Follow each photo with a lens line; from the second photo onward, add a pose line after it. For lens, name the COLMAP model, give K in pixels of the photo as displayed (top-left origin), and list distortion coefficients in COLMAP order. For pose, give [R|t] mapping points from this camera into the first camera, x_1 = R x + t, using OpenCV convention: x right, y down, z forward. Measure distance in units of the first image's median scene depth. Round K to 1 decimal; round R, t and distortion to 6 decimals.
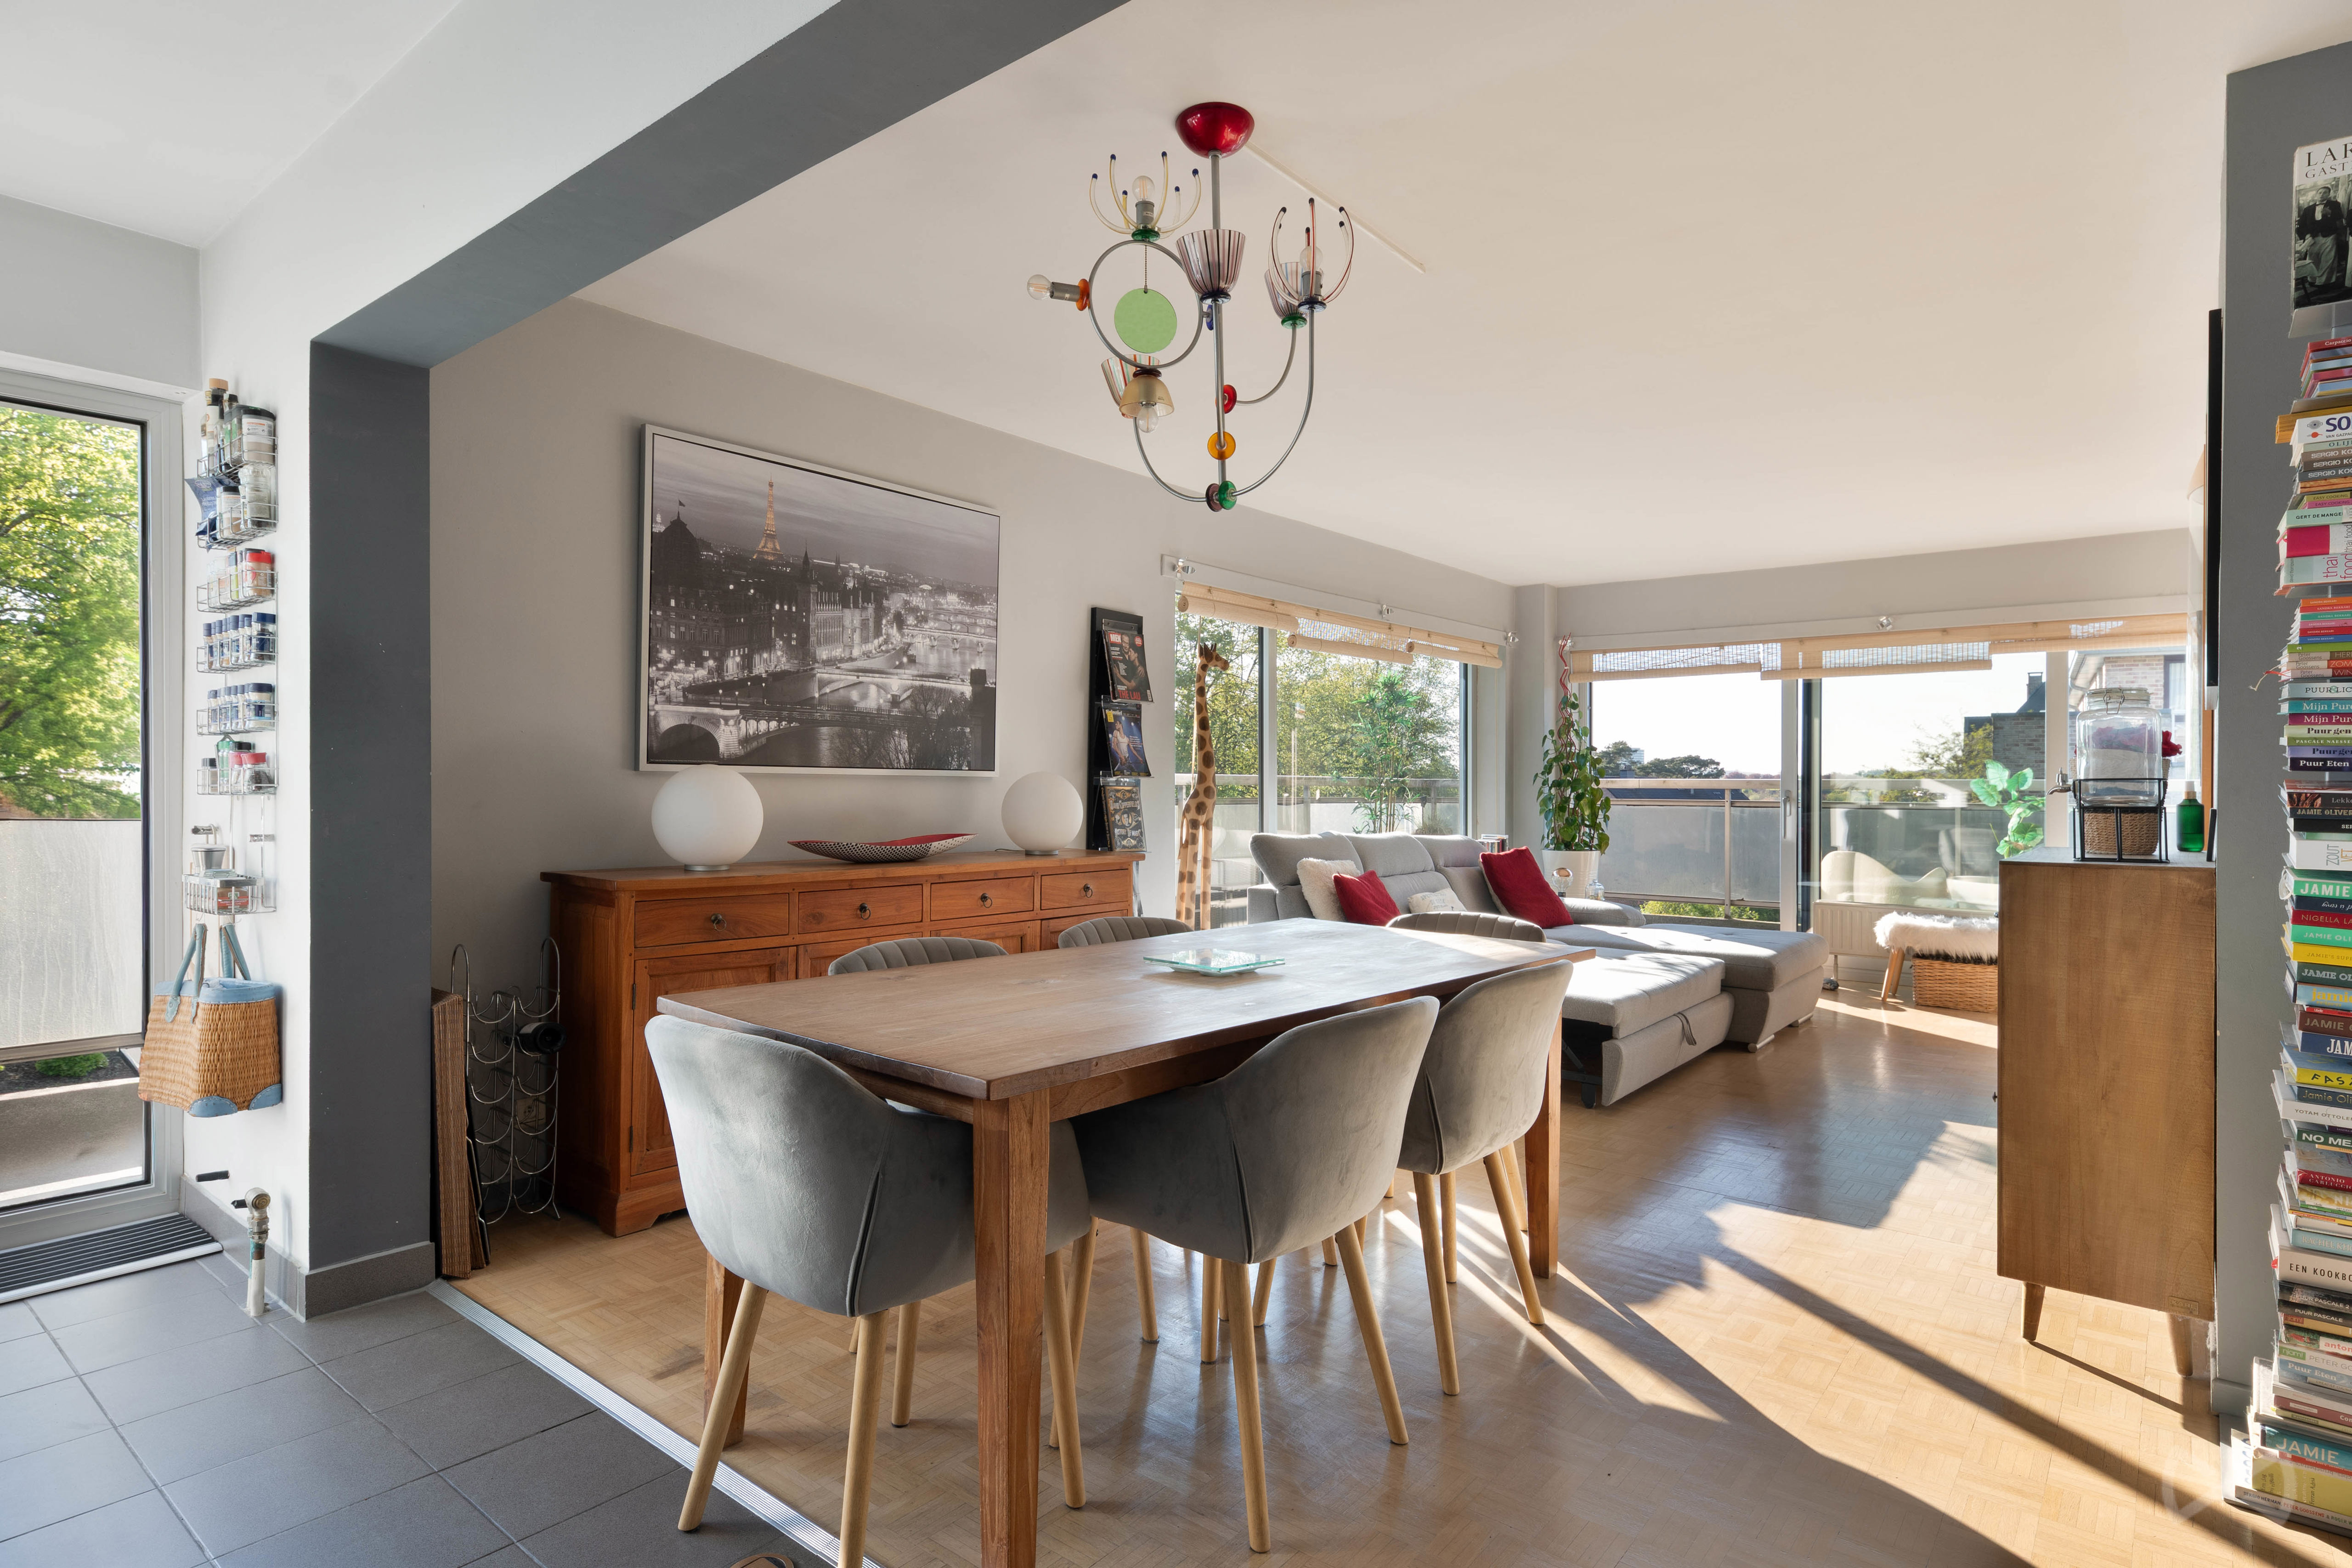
lens RADIAL K [[1233.5, 0, 1174.4], [0, 1233.5, 788.4], [0, 0, 1]] dist [-0.002430, 0.002931]
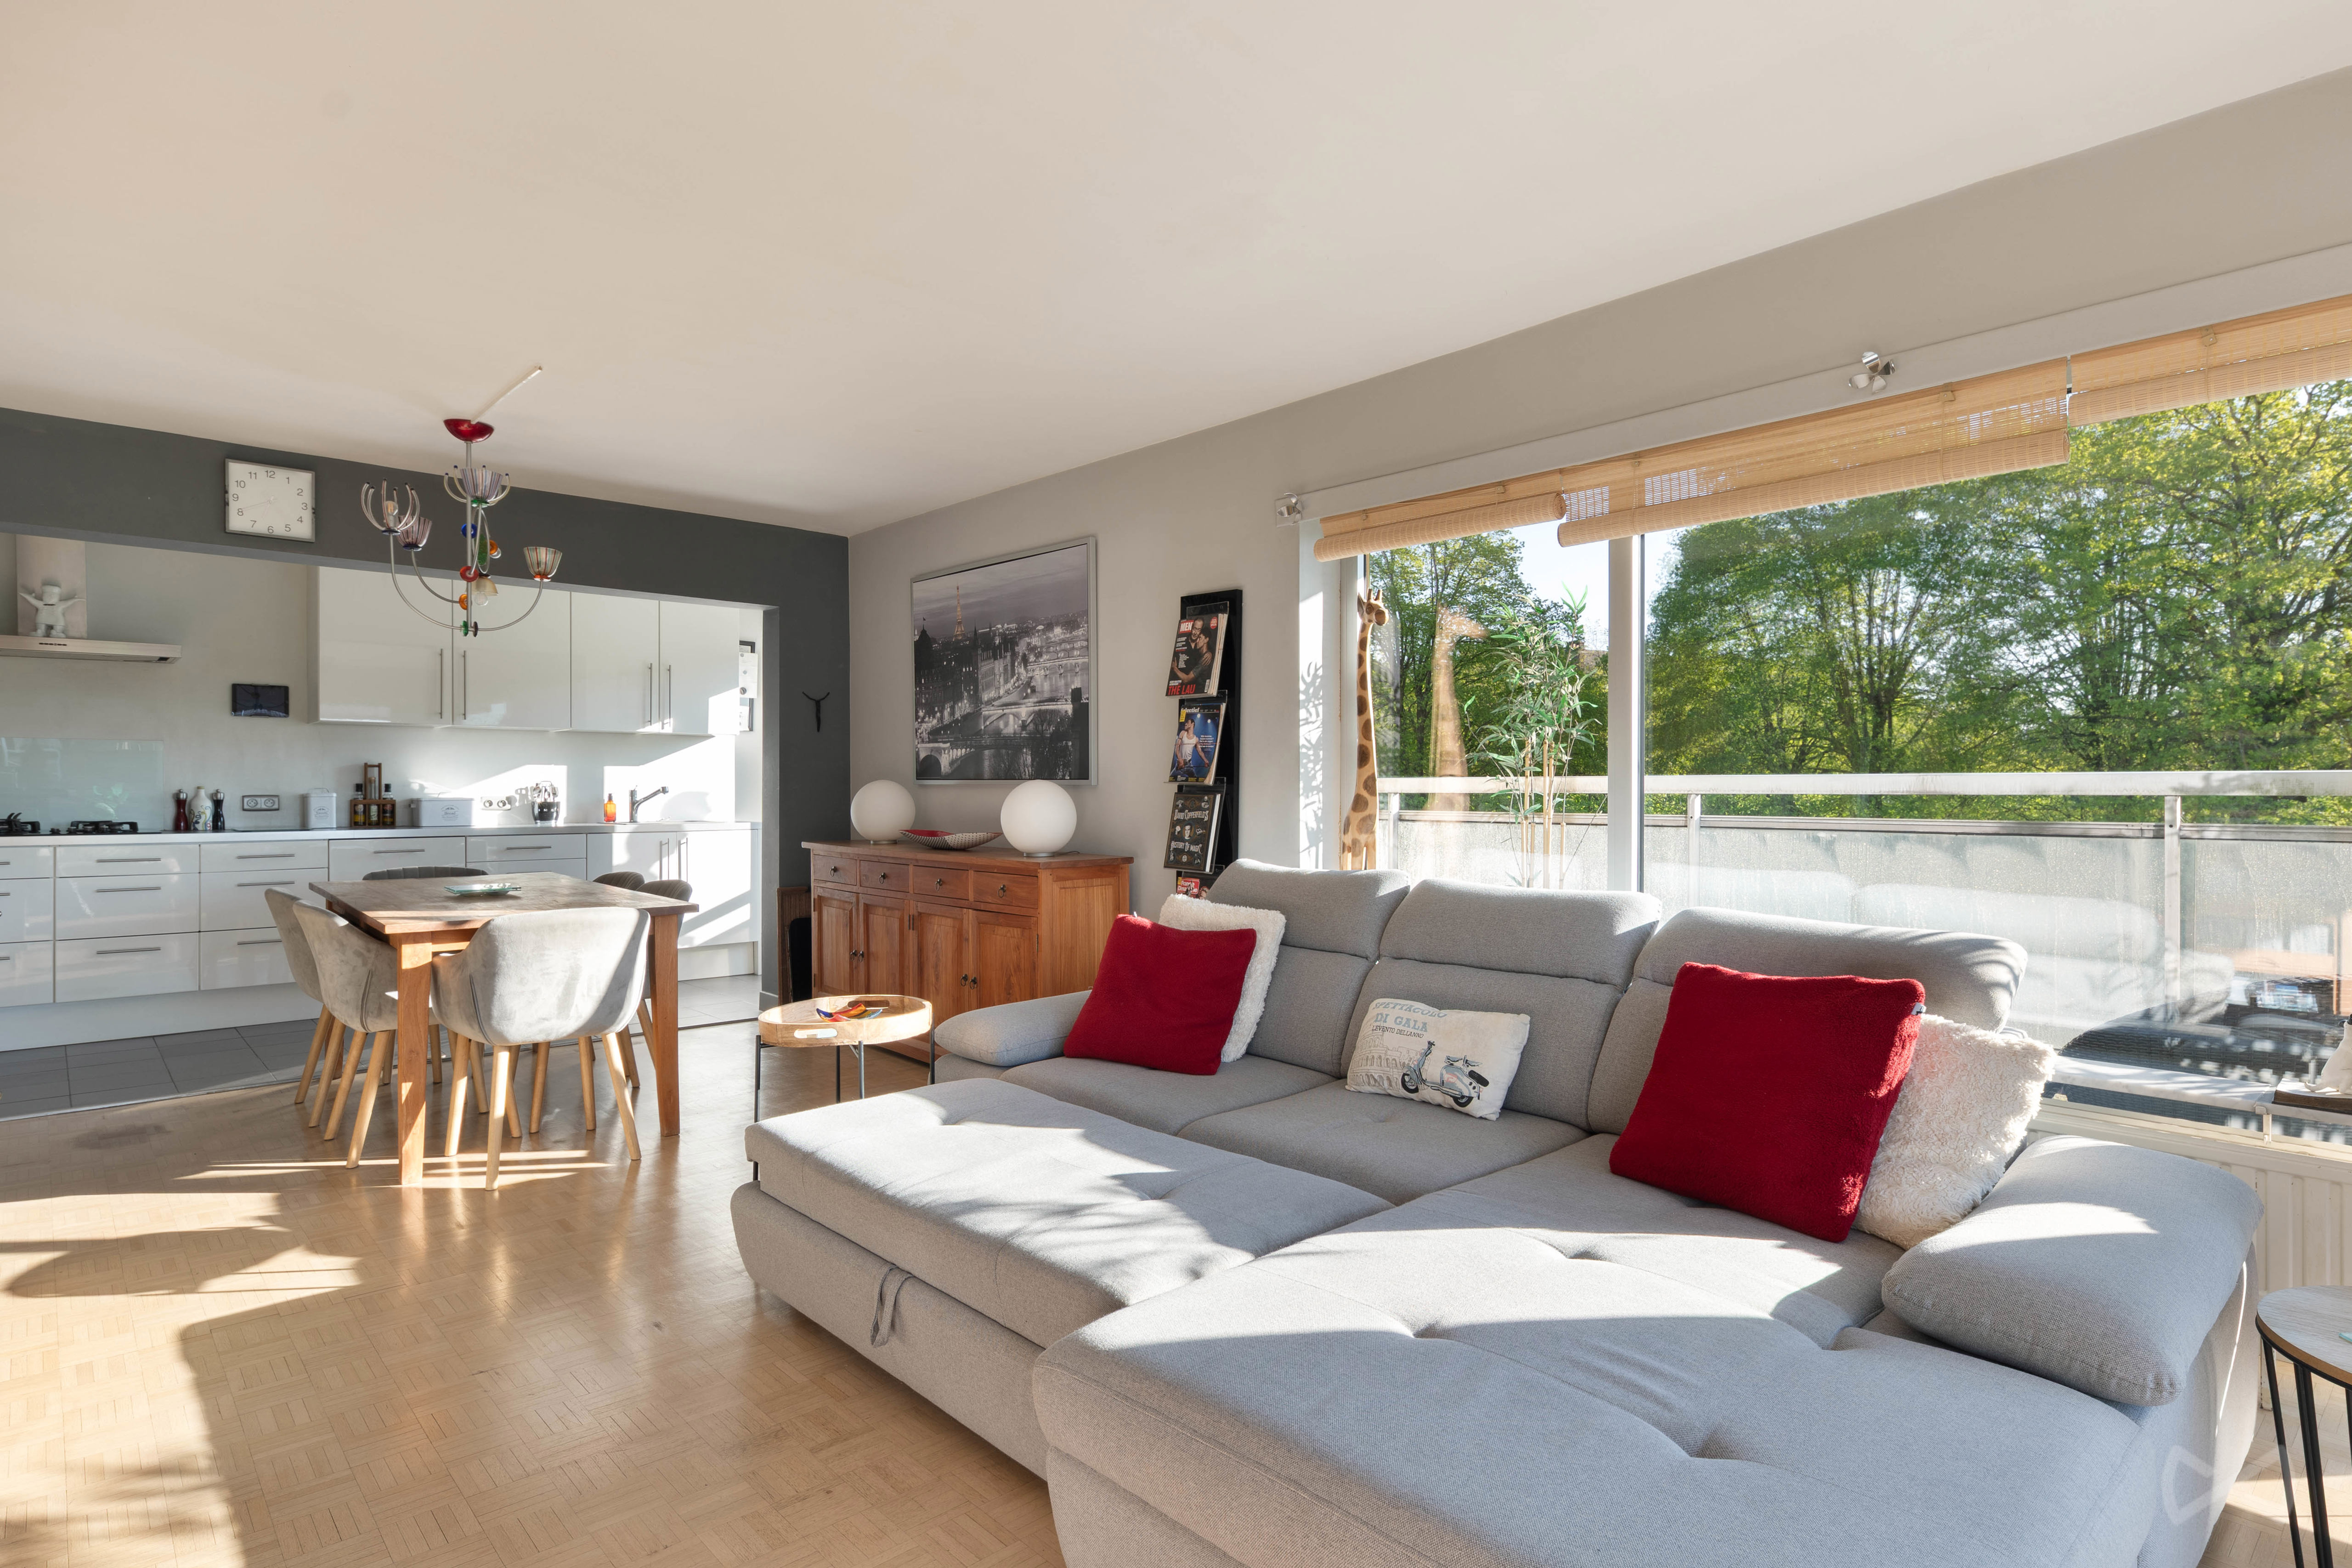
lens RADIAL K [[1233.5, 0, 1178.3], [0, 1233.5, 794.3], [0, 0, 1]] dist [-0.002430, 0.002931]
pose [[-0.144663, -0.000188, -0.989481, 1.042299], [-0.003946, 0.999992, 0.000387, -0.001927], [0.989473, 0.003960, -0.144663, 1.408714]]
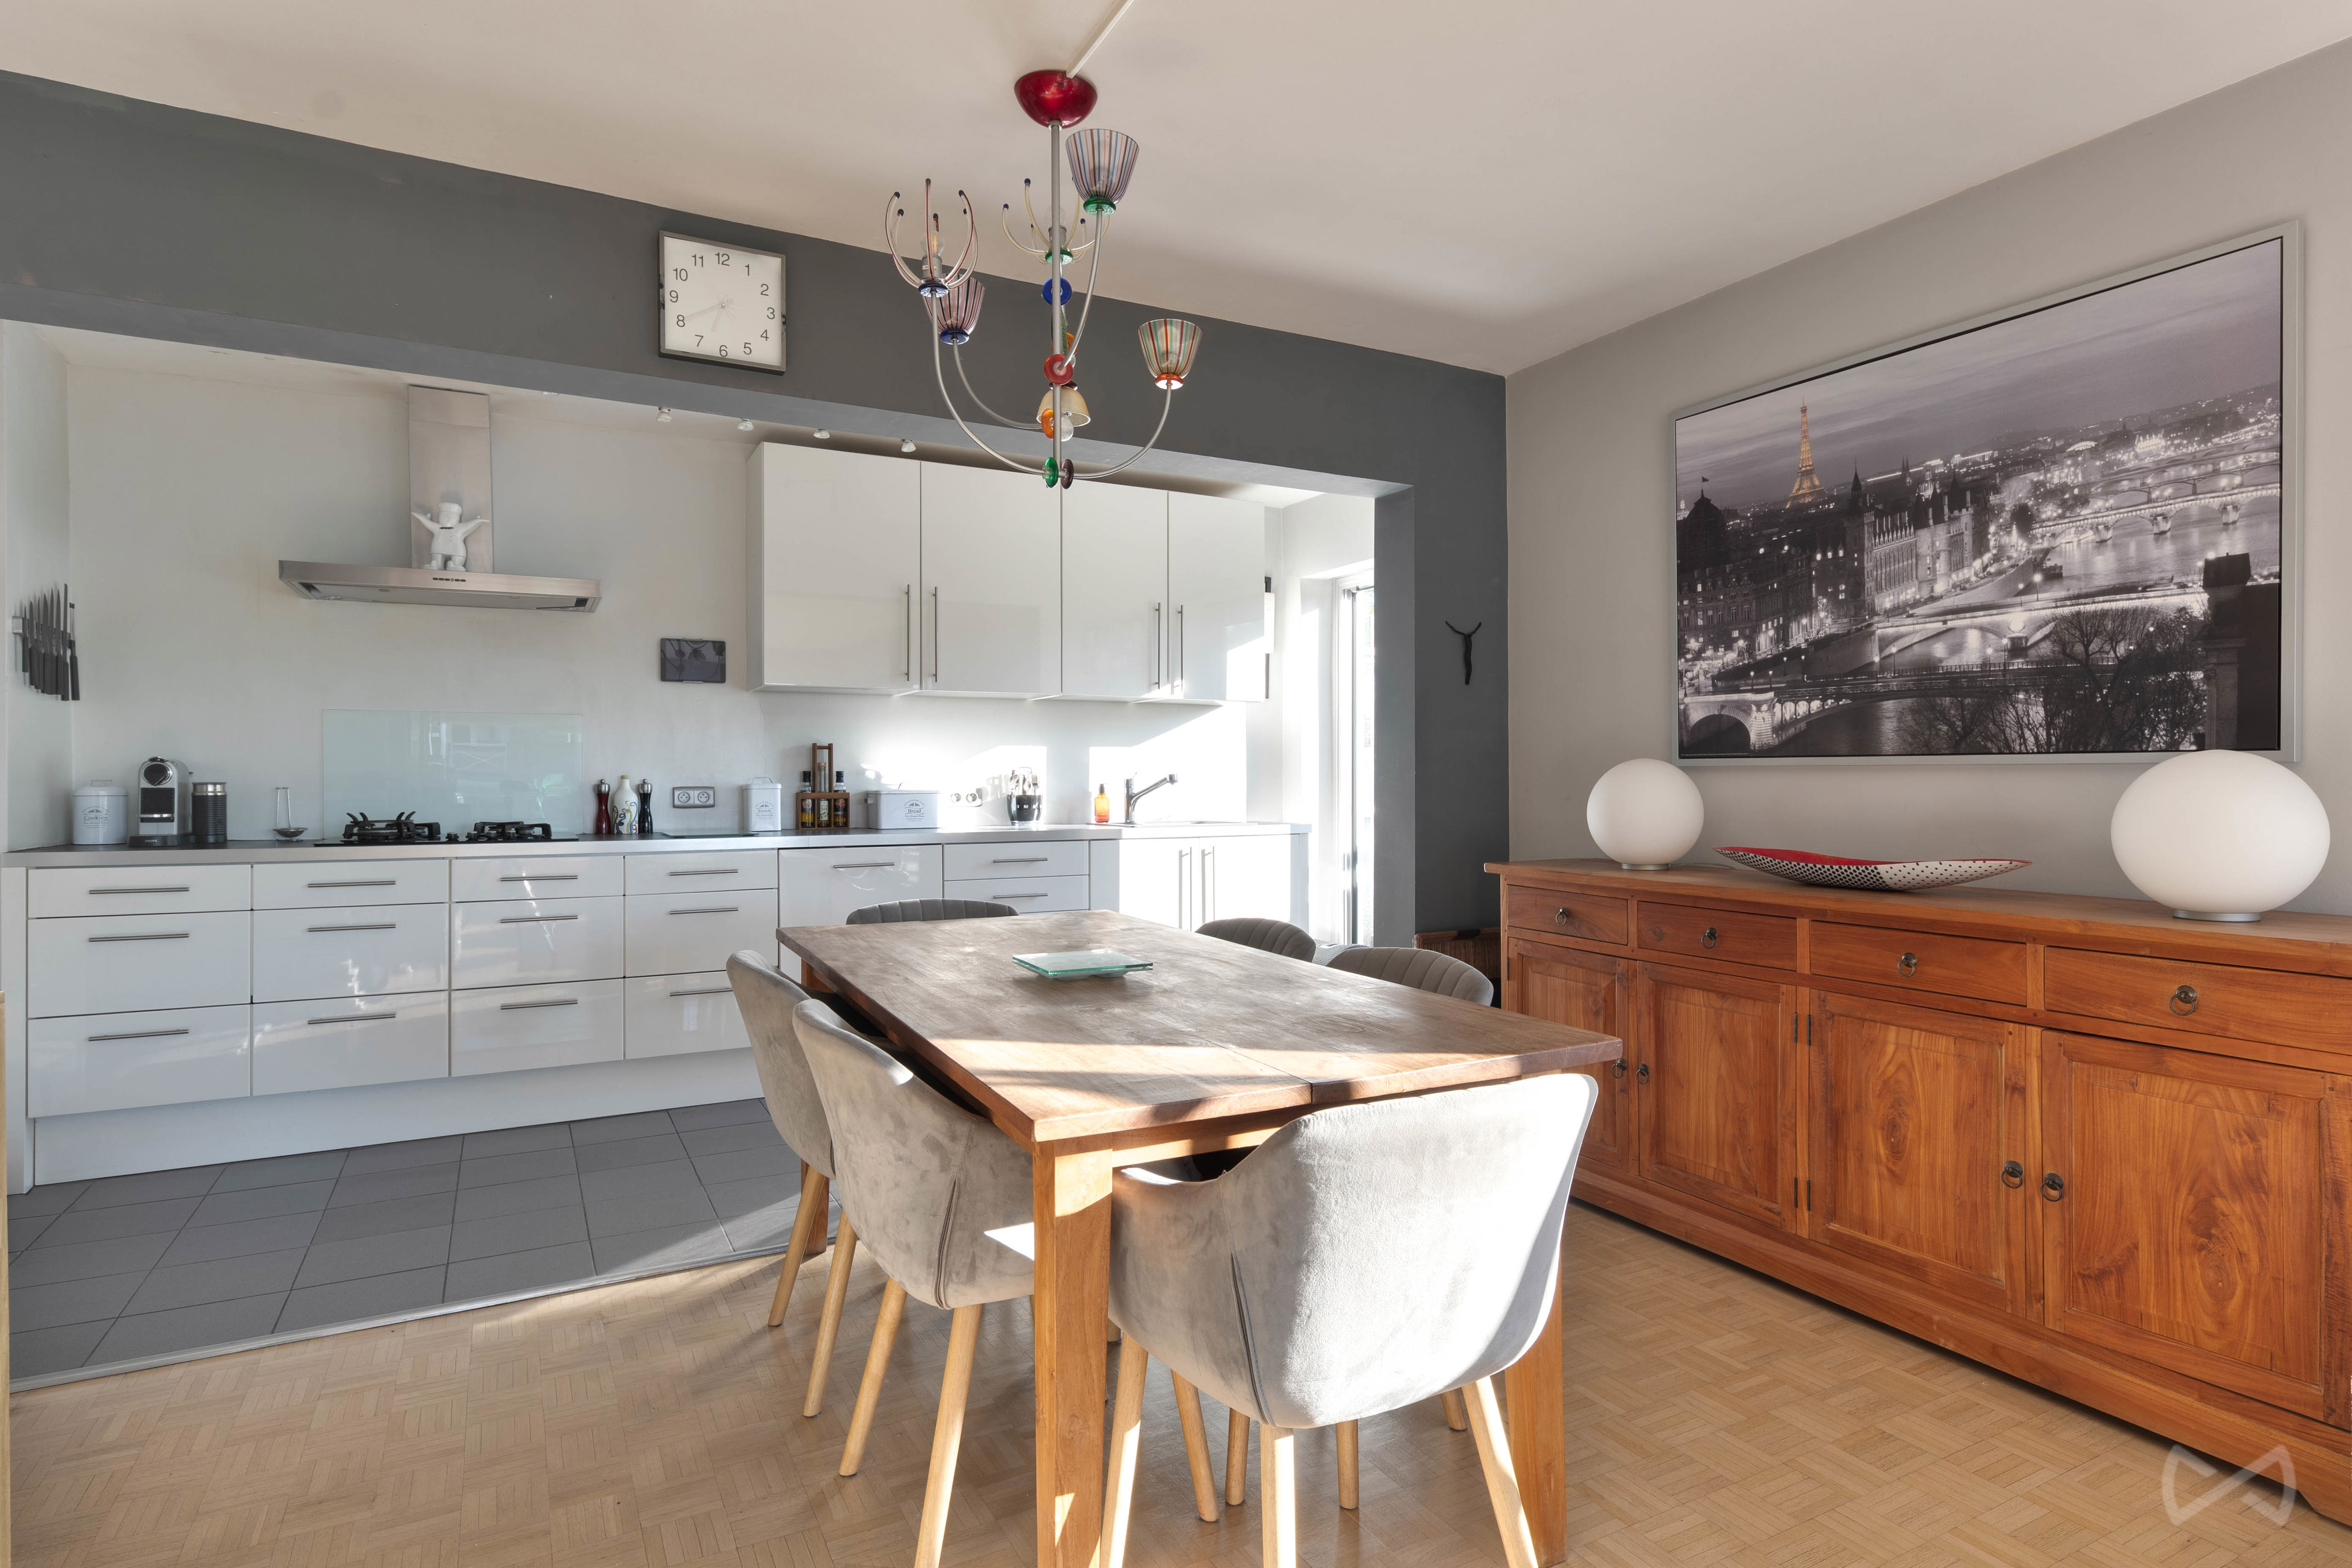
lens RADIAL K [[1233.5, 0, 1174.8], [0, 1233.5, 787.8], [0, 0, 1]] dist [-0.002430, 0.002931]
pose [[-0.384732, 0.003663, -0.923021, 0.555659], [-0.001059, 0.999990, 0.004409, -0.000826], [0.923028, 0.002674, -0.384724, 0.889388]]
